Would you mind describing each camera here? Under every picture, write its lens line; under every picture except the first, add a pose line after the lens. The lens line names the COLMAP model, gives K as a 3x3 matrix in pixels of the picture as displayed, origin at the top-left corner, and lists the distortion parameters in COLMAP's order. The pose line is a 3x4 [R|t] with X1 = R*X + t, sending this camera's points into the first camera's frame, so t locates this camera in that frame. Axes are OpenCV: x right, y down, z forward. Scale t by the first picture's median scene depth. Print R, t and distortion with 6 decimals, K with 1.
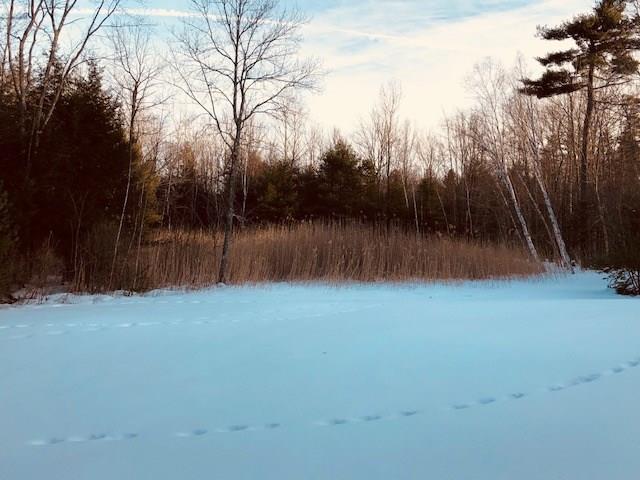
lens RADIAL K [[616.8, 0, 319.7], [0, 616.8, 243.8], [0, 0, 1]] dist [-0.026687, 0.000000]
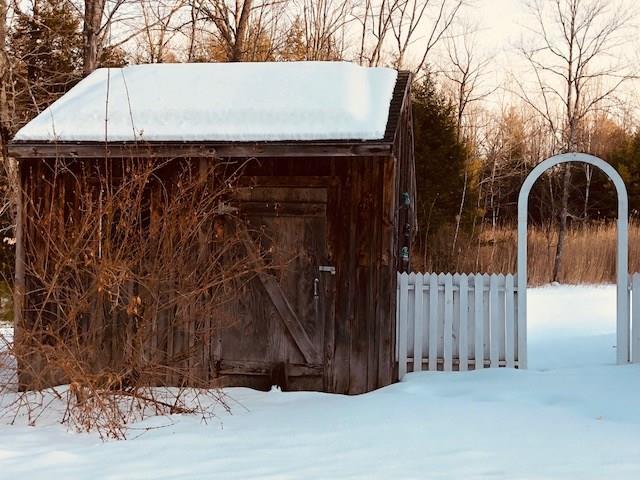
lens RADIAL K [[1025.6, 0, 319.9], [0, 1025.6, 244.1], [0, 0, 1]] dist [0.129354, 0.000000]
pose [[0.925334, -0.003014, -0.379142, 0.123104], [0.004583, 0.999984, 0.003235, -0.006143], [0.379126, -0.004731, 0.925333, -0.699875]]
